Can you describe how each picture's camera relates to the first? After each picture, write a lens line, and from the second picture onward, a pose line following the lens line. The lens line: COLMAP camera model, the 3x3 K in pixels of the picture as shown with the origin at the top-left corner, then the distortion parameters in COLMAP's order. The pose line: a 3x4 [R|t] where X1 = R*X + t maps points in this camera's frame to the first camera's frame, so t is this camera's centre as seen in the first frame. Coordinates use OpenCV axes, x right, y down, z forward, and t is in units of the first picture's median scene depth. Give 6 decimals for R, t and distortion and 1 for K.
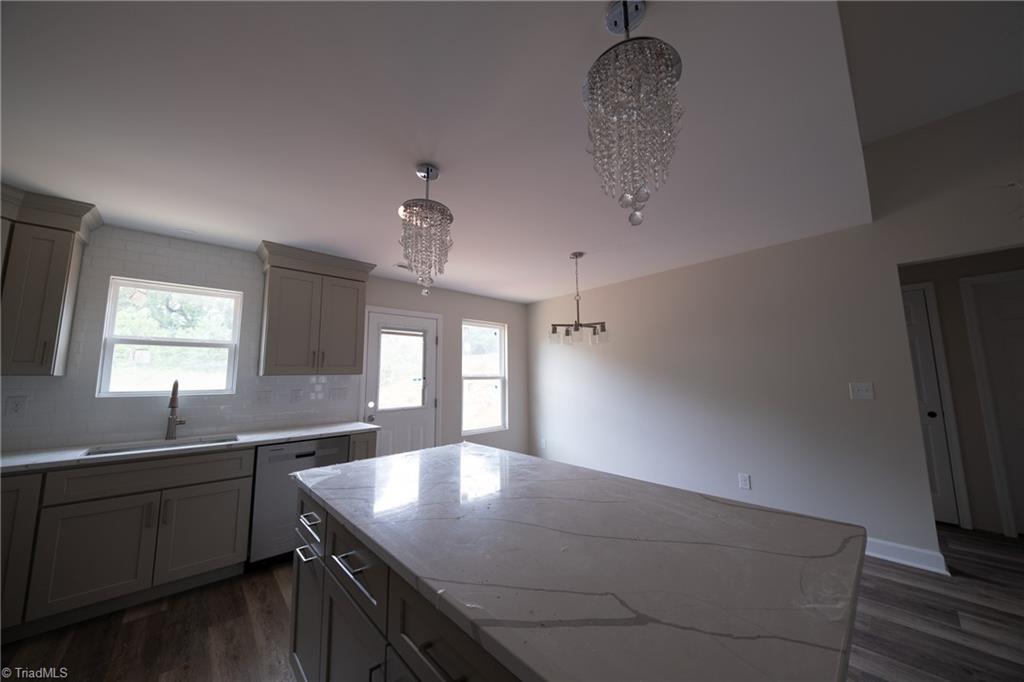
lens RADIAL K [[347.0, 0, 519.5], [0, 347.0, 335.8], [0, 0, 1]] dist [0.031504, -0.017316]
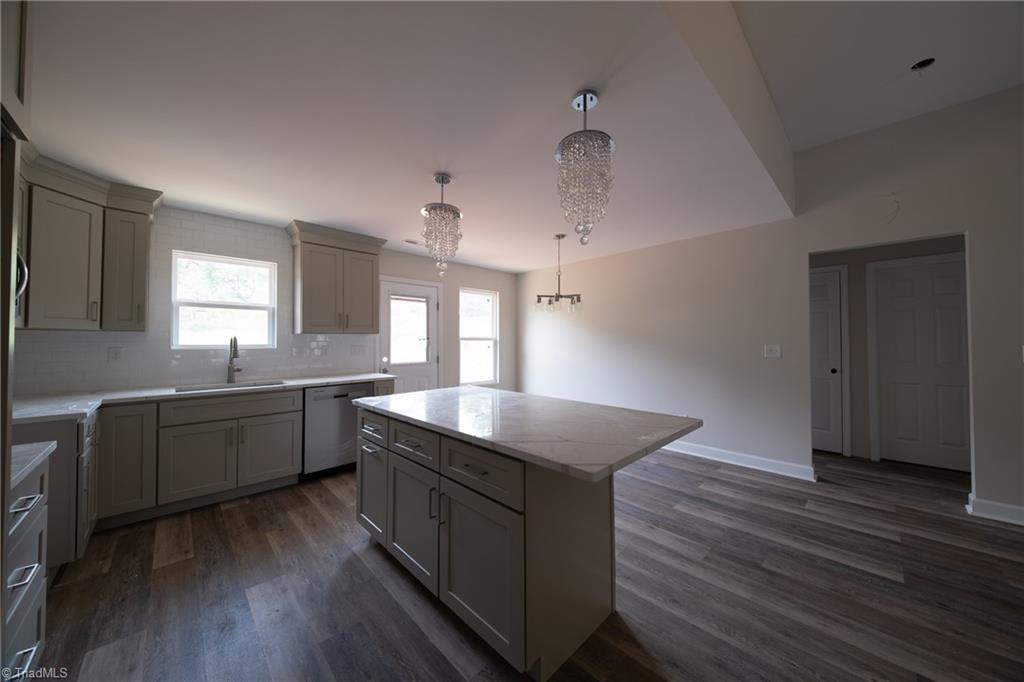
lens RADIAL K [[347.0, 0, 519.5], [0, 347.0, 335.8], [0, 0, 1]] dist [0.031504, -0.017316]
pose [[0.999369, 0.012877, 0.033113, -0.007735], [-0.016265, 0.994425, 0.104185, -0.017762], [-0.031586, -0.104658, 0.994007, -0.229649]]
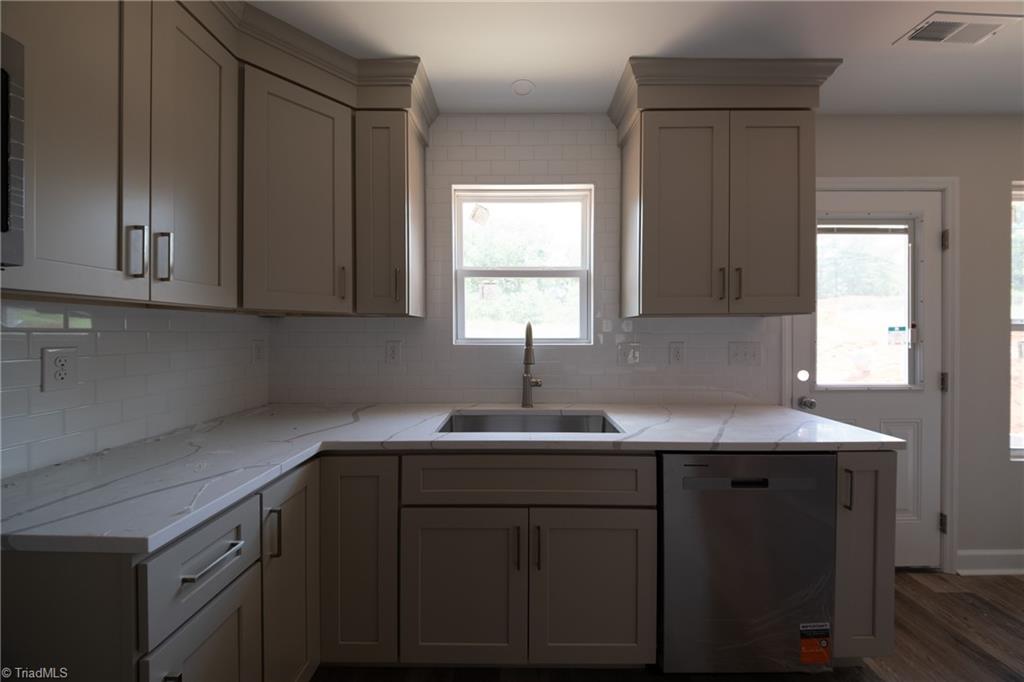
lens RADIAL K [[346.6, 0, 515.5], [0, 346.6, 335.2], [0, 0, 1]] dist [0.026591, -0.013459]
pose [[0.728978, 0.018518, -0.684287, -0.472407], [0.071806, 0.992050, 0.103343, 0.069769], [0.680761, -0.124471, 0.721853, 0.440666]]
